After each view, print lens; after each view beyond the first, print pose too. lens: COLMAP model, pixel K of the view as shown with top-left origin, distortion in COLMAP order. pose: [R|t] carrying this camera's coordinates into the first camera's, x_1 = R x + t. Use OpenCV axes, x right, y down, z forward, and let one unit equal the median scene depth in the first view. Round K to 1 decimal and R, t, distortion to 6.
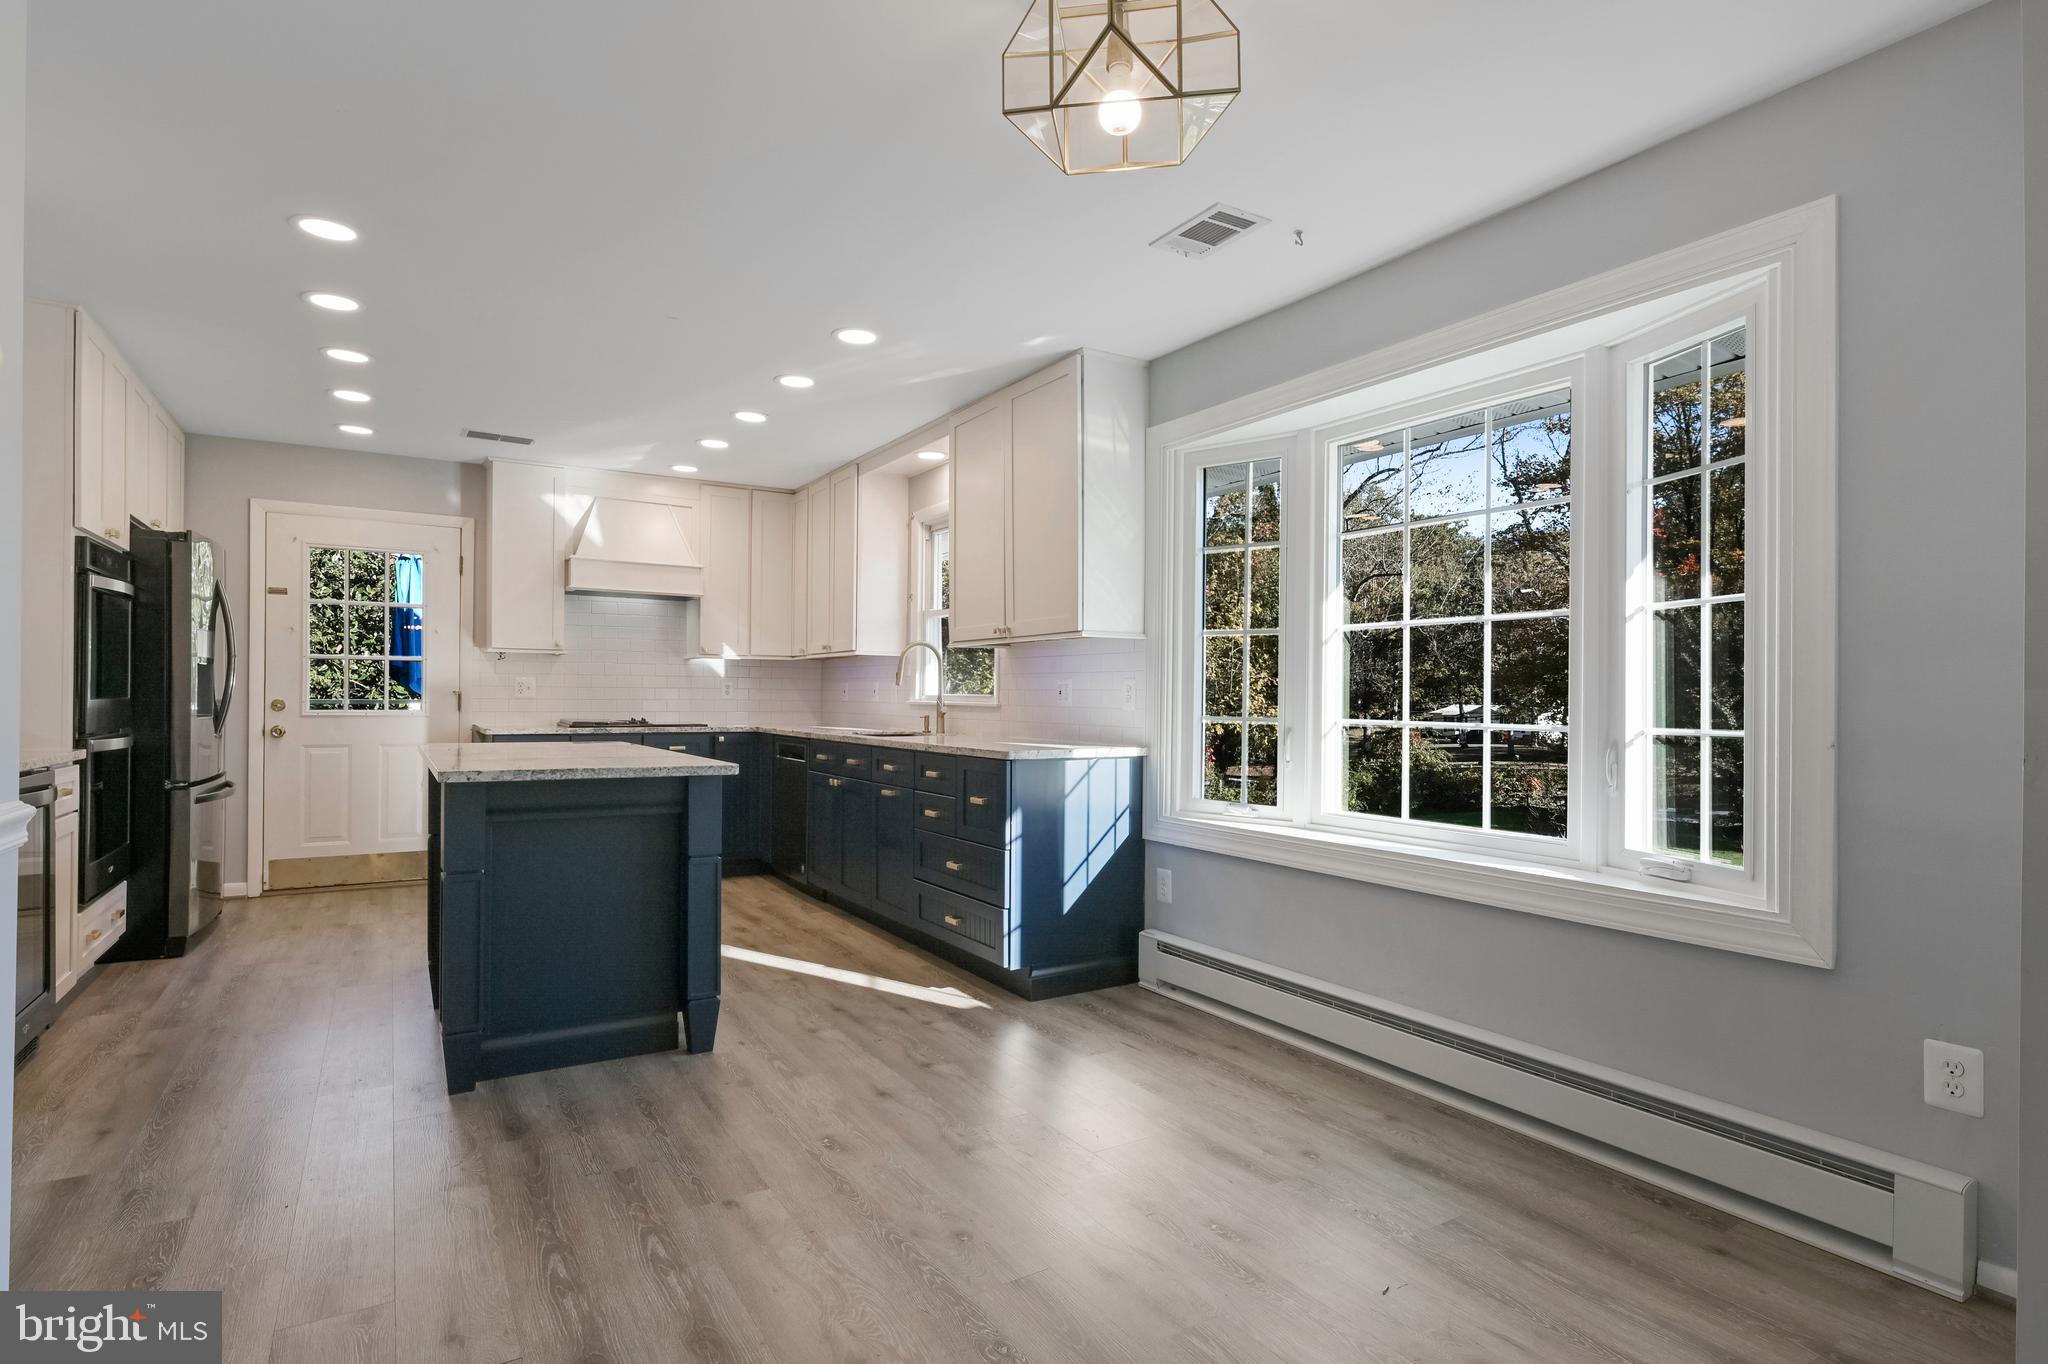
lens RADIAL K [[992.1, 0, 1024.4], [0, 992.1, 689.0], [0, 0, 1]] dist [-0.004489, -0.001859]
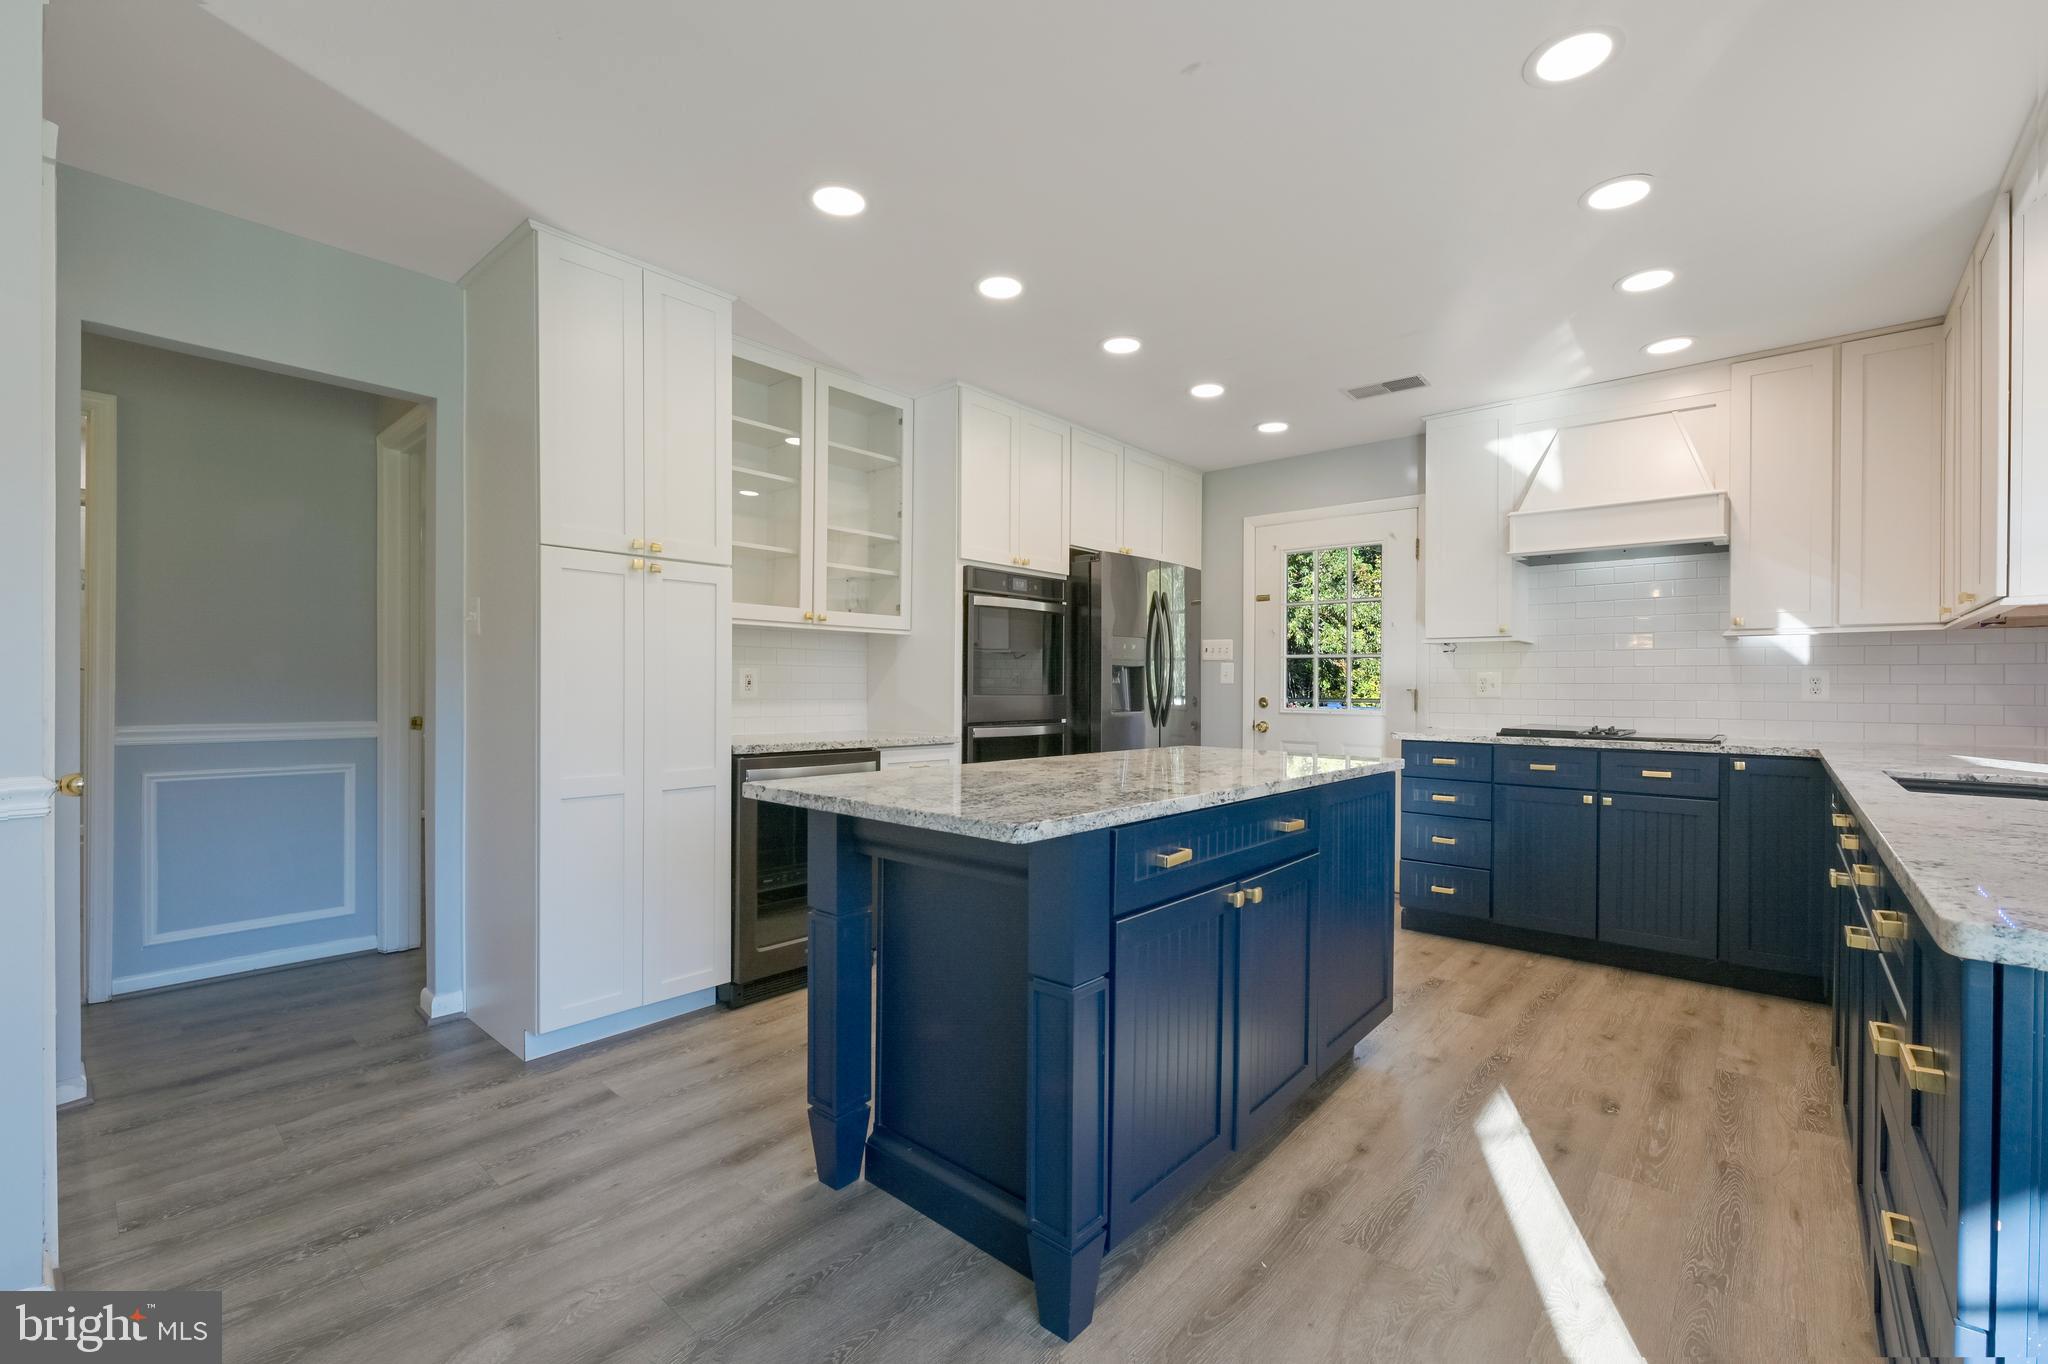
lens RADIAL K [[867.9, 0, 1025.7], [0, 867.9, 691.0], [0, 0, 1]] dist [-0.009589, -0.000511]
pose [[0.283308, -0.002271, -0.959026, 0.115069], [0.002583, 0.999995, -0.001605, 0.006185], [0.959025, -0.002022, 0.283313, 0.643224]]
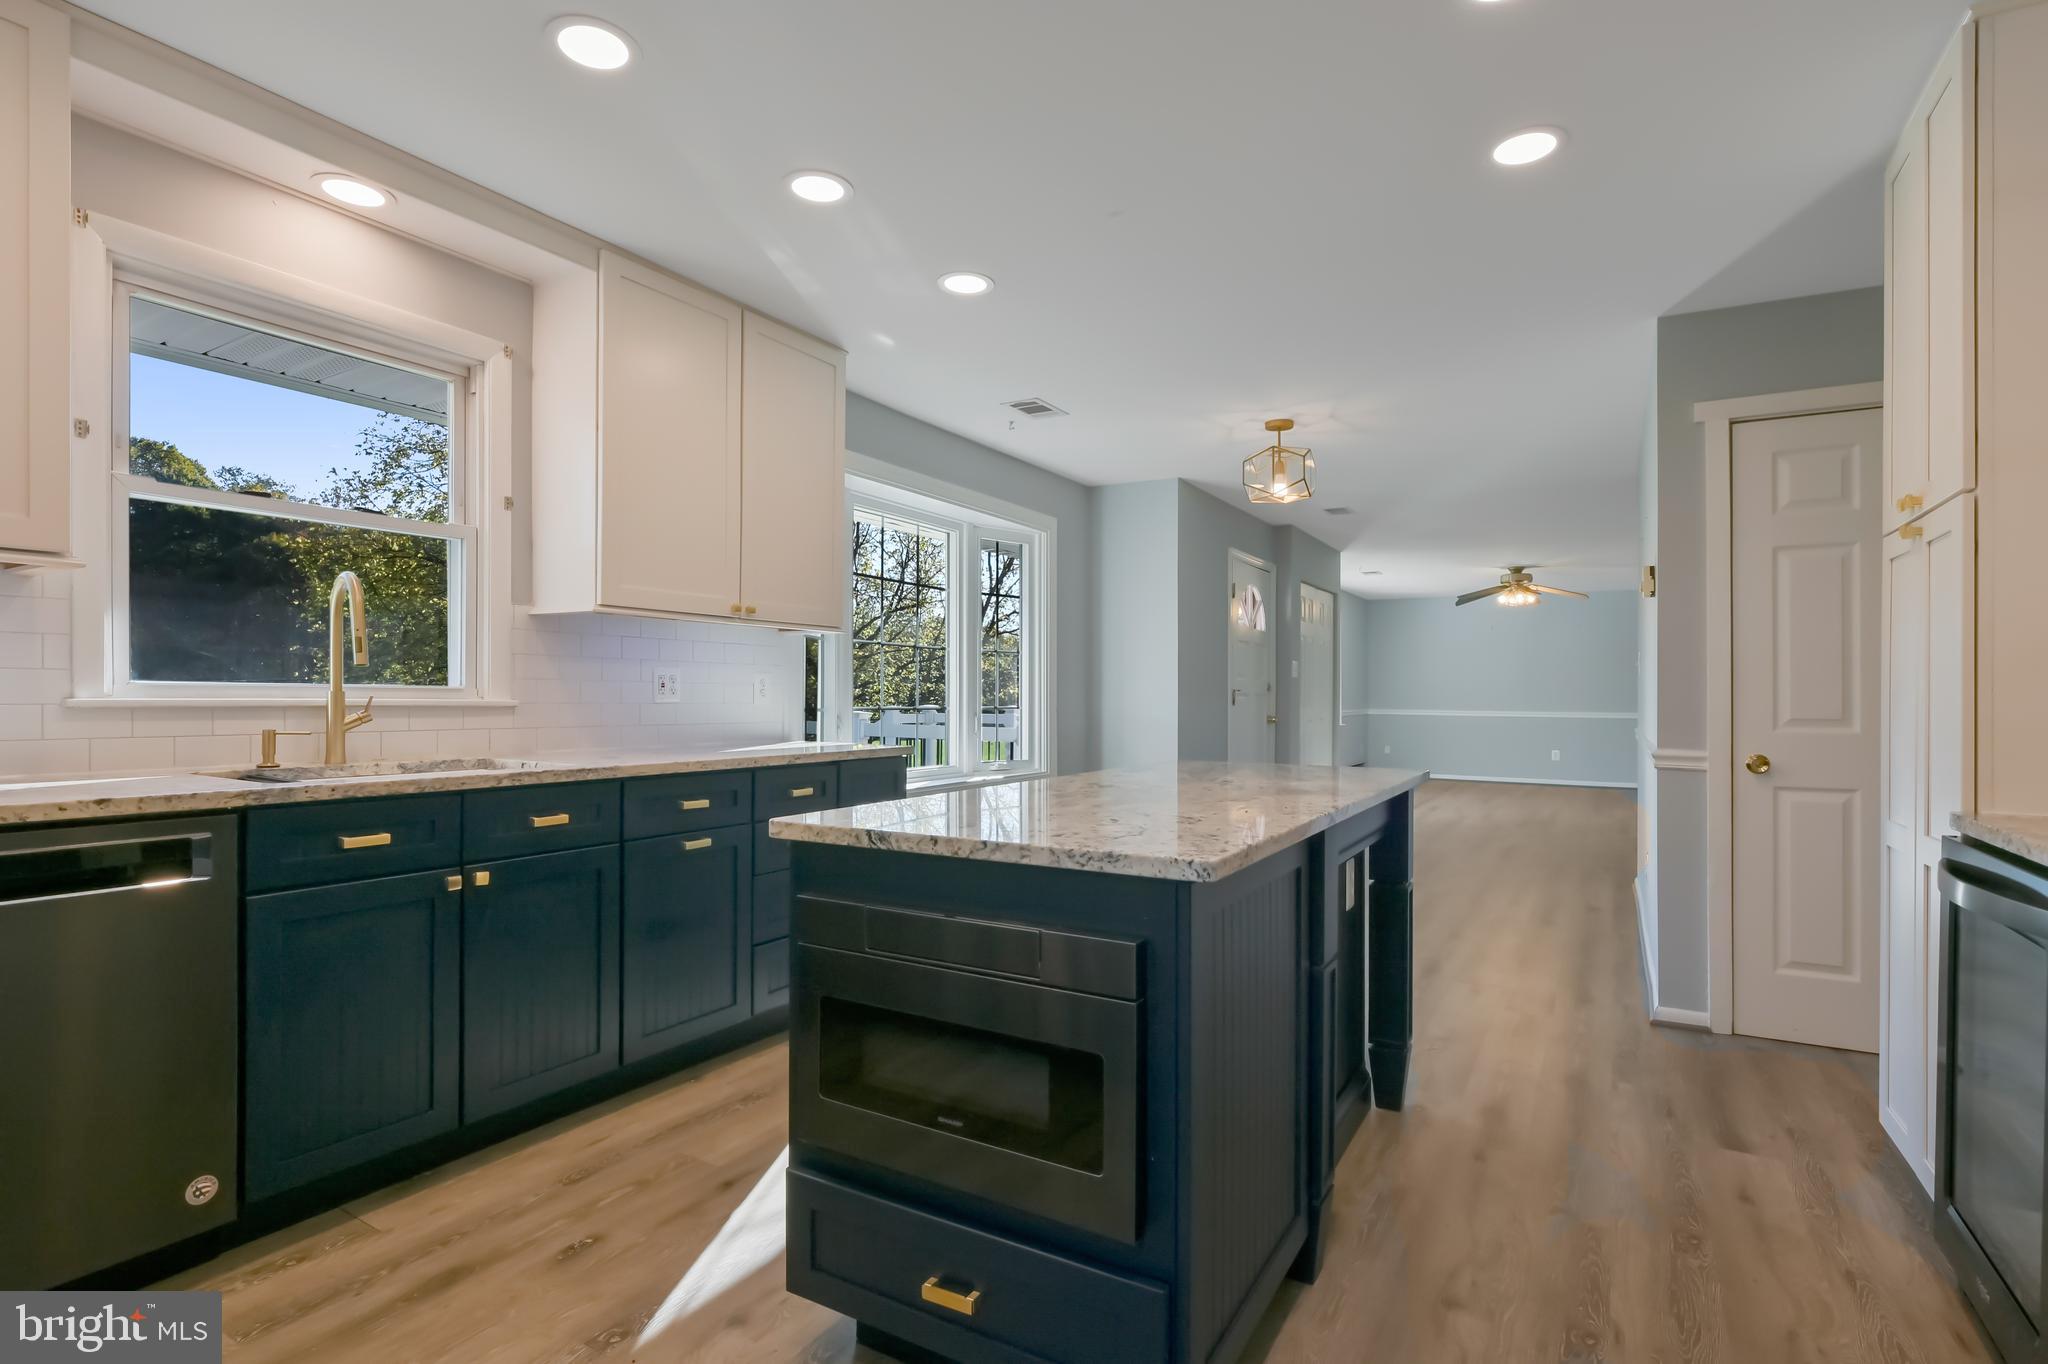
lens RADIAL K [[975.6, 0, 1024.0], [0, 975.6, 682.0], [0, 0, 1]] dist [0.000157, 0.000000]
pose [[-0.443573, 0.001071, 0.896237, -0.875439], [-0.018686, 0.999771, -0.010443, 0.003440], [-0.896043, -0.021379, -0.443452, 1.209922]]
